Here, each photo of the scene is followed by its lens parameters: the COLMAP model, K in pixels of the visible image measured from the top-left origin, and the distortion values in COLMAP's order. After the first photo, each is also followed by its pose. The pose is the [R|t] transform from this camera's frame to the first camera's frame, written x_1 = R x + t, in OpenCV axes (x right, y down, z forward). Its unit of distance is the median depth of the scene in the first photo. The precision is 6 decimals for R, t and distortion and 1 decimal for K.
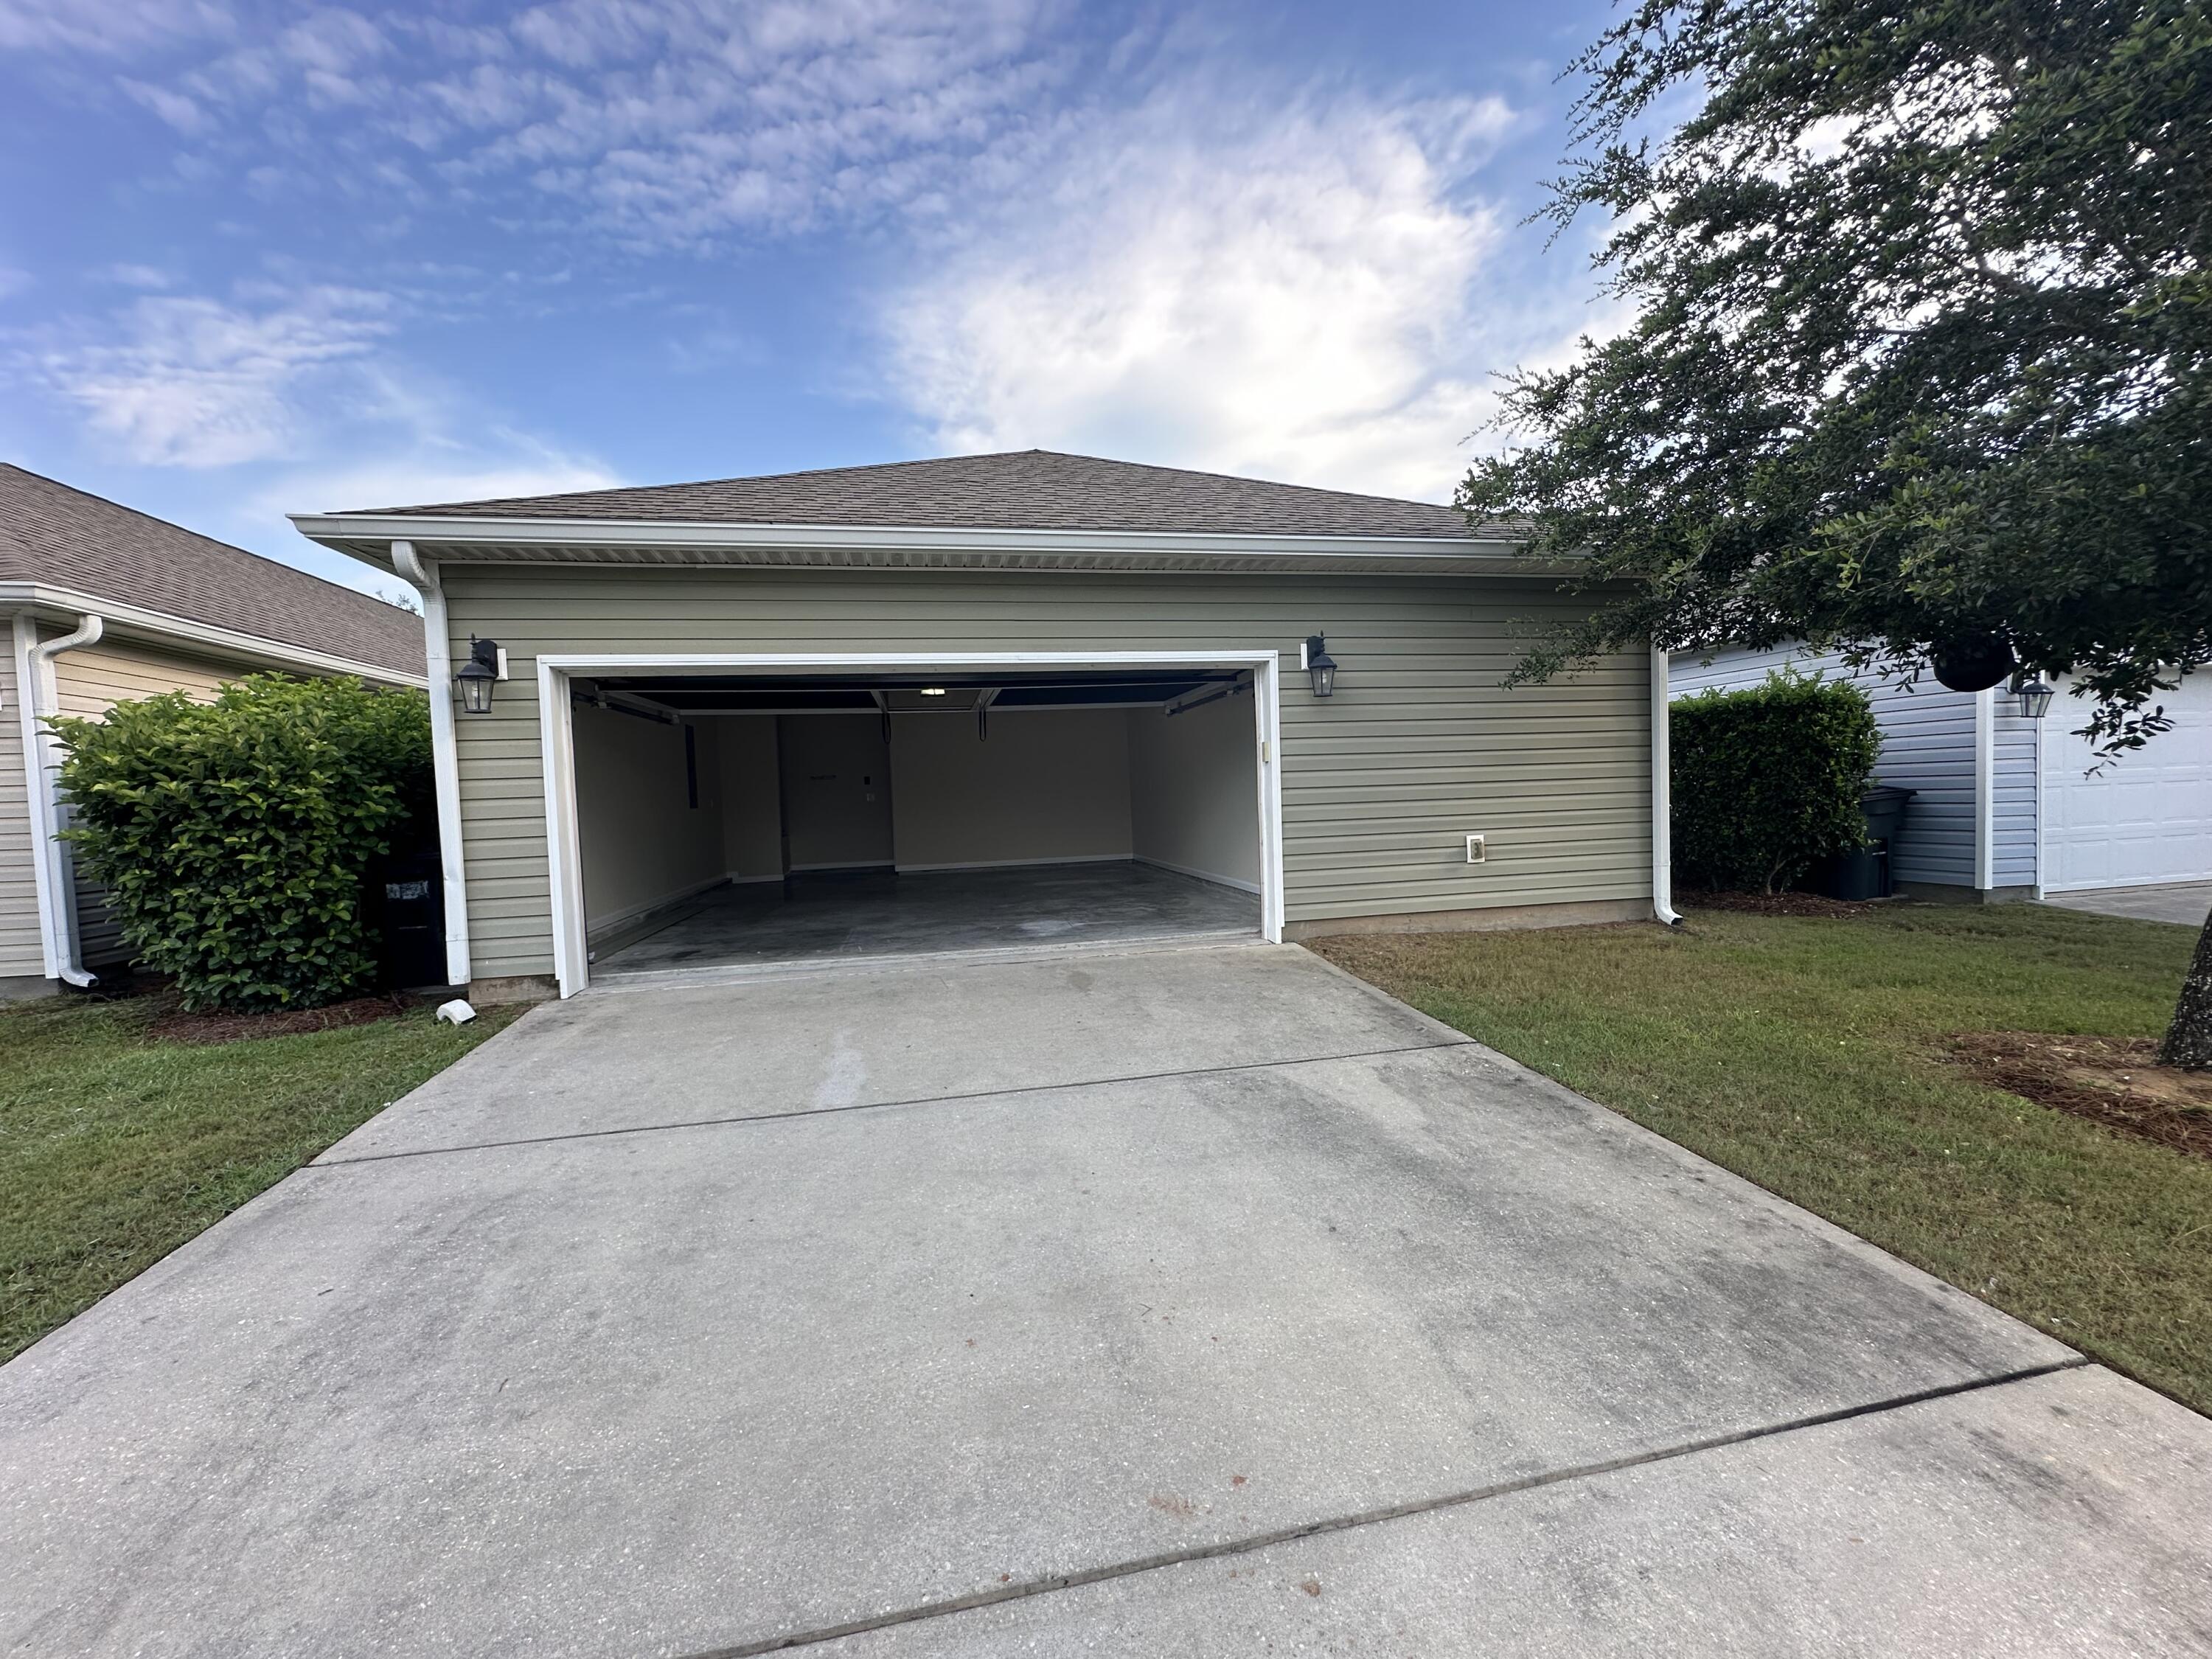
lens RADIAL K [[889.3, 0, 1105.2], [0, 889.3, 831.9], [0, 0, 1]] dist [-0.012791, -0.000026]
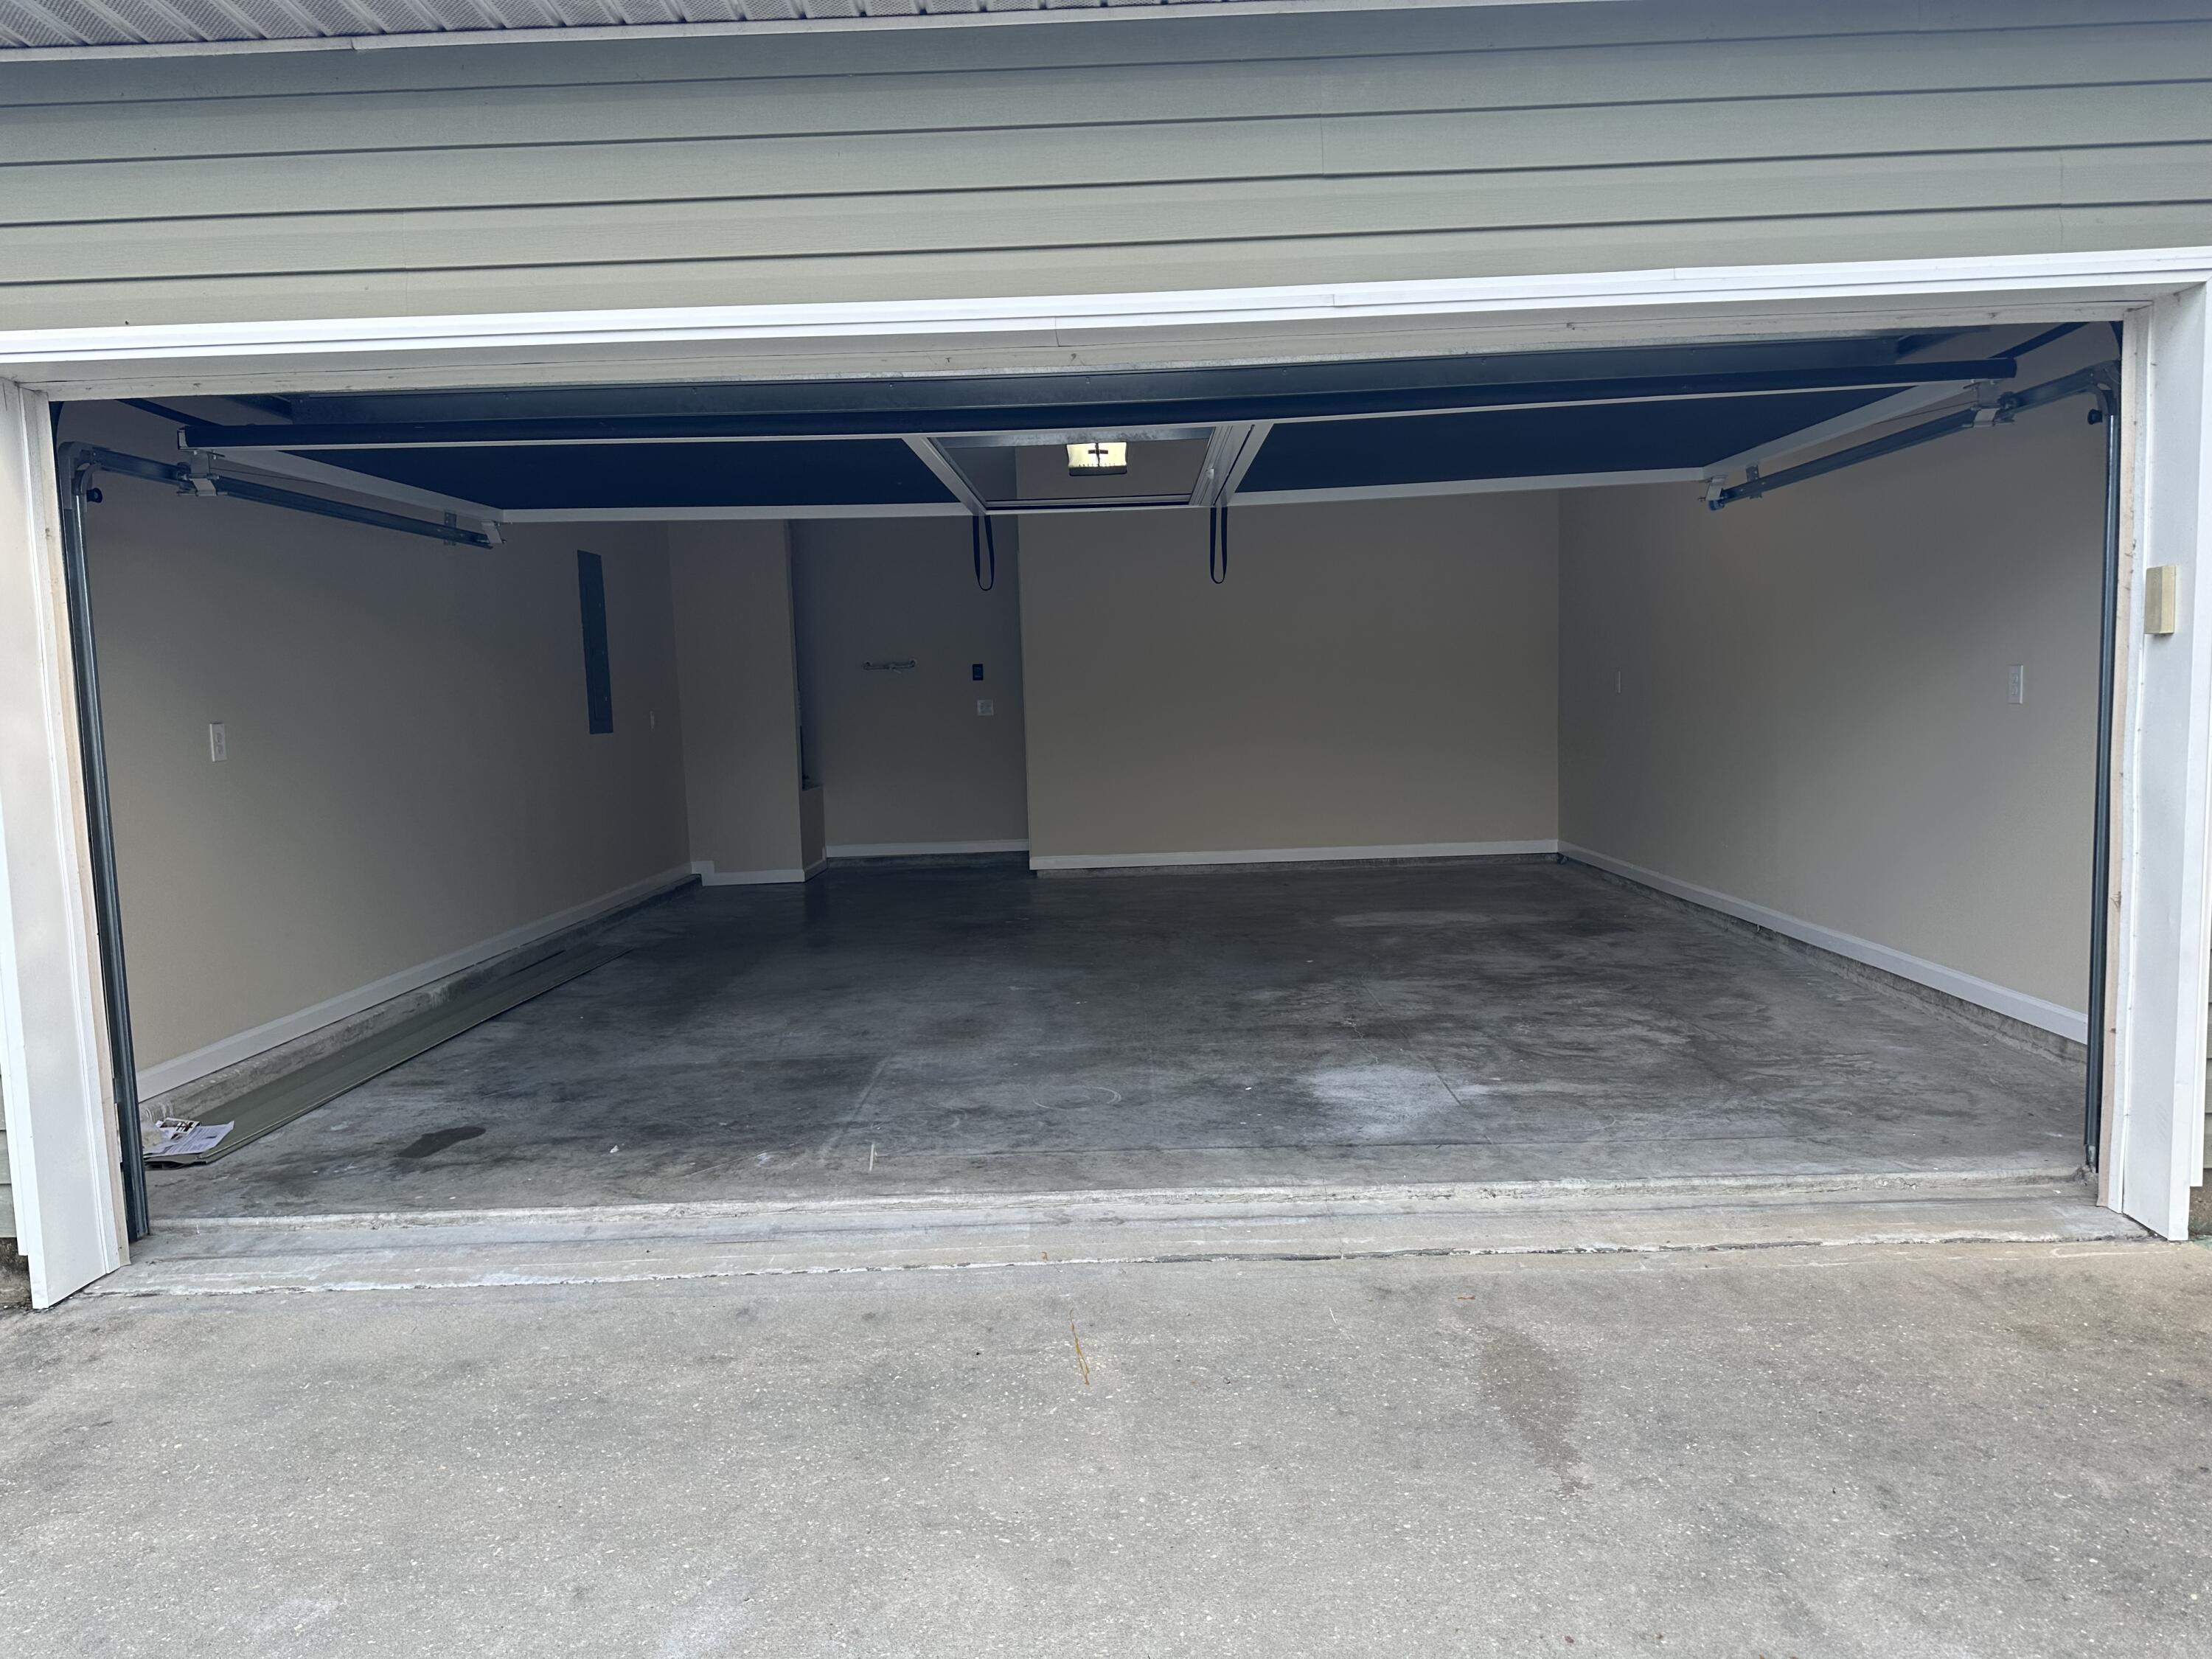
lens RADIAL K [[1538.5, 0, 1114.5], [0, 1538.5, 834.4], [0, 0, 1]] dist [0.031638, -0.036856]
pose [[0.978777, 0.023217, -0.203609, -0.054803], [-0.011706, 0.998274, 0.057558, -0.038758], [0.204594, -0.053953, 0.977359, 0.425085]]
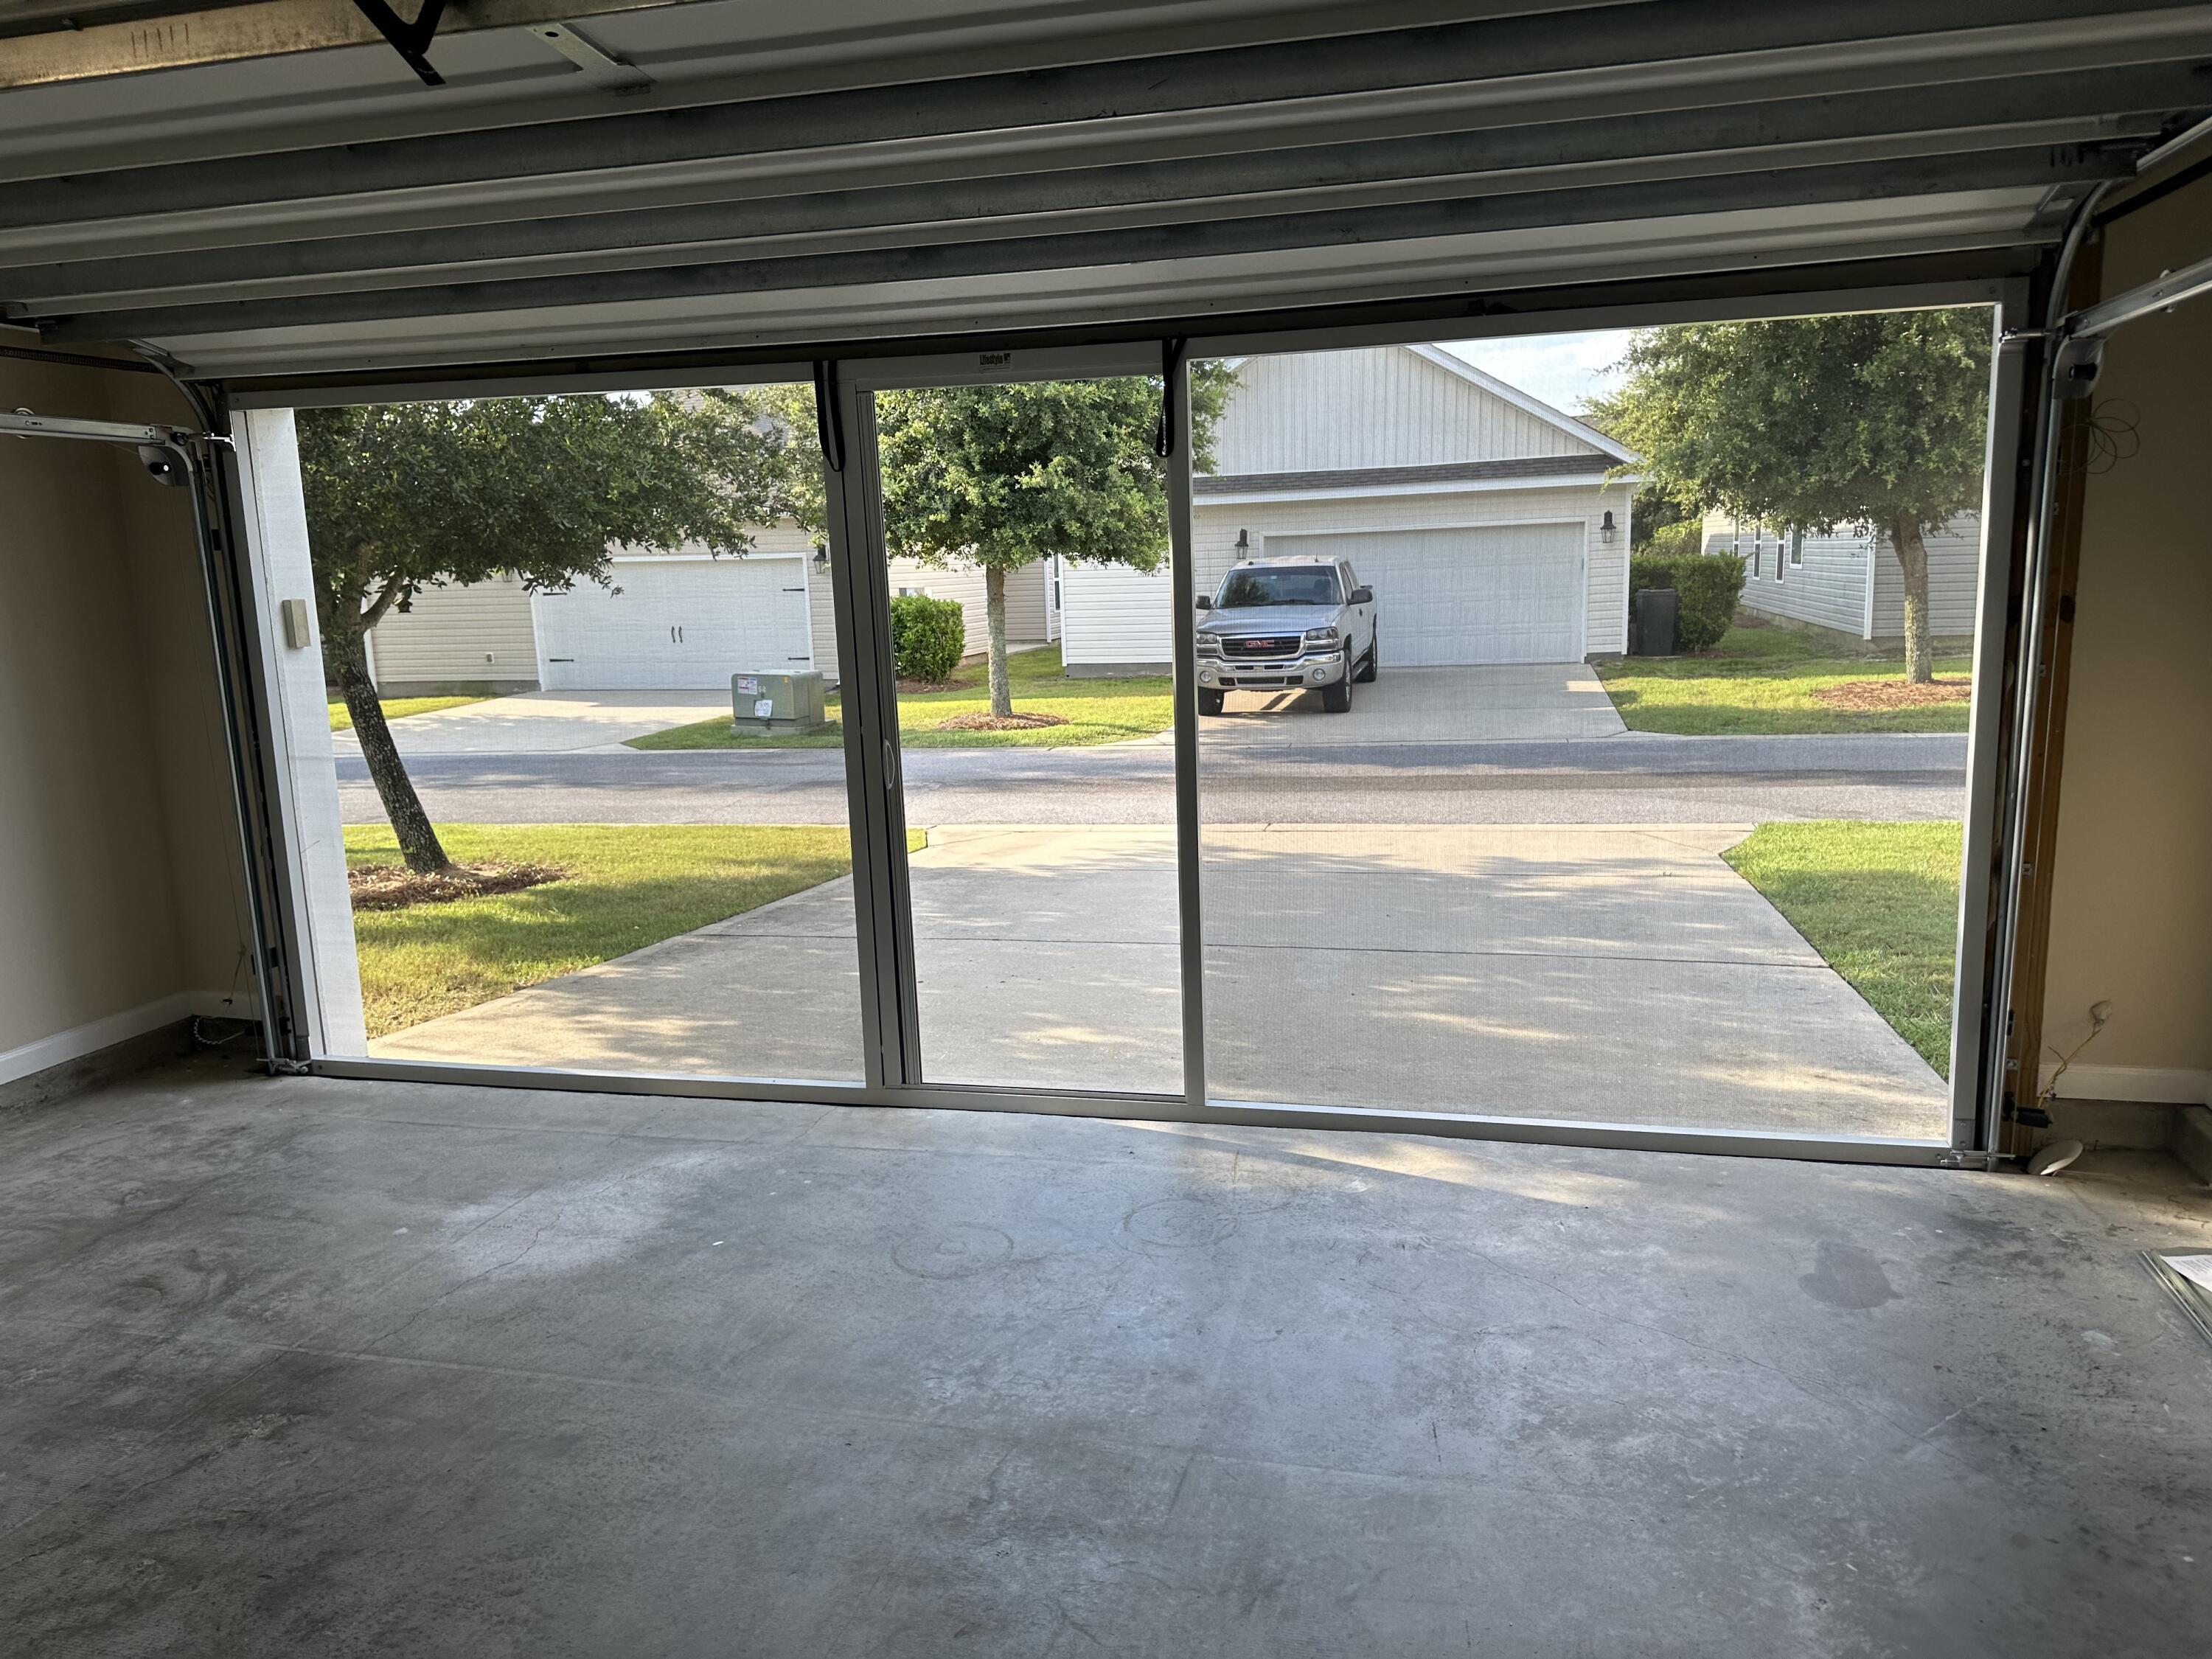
lens RADIAL K [[1538.5, 0, 1115.2], [0, 1538.5, 833.7], [0, 0, 1]] dist [0.031638, -0.036856]
pose [[-0.900181, -0.010472, 0.435391, -0.498461], [0.084736, 0.976395, 0.198678, -0.109013], [-0.427194, 0.215739, -0.878045, 1.543016]]
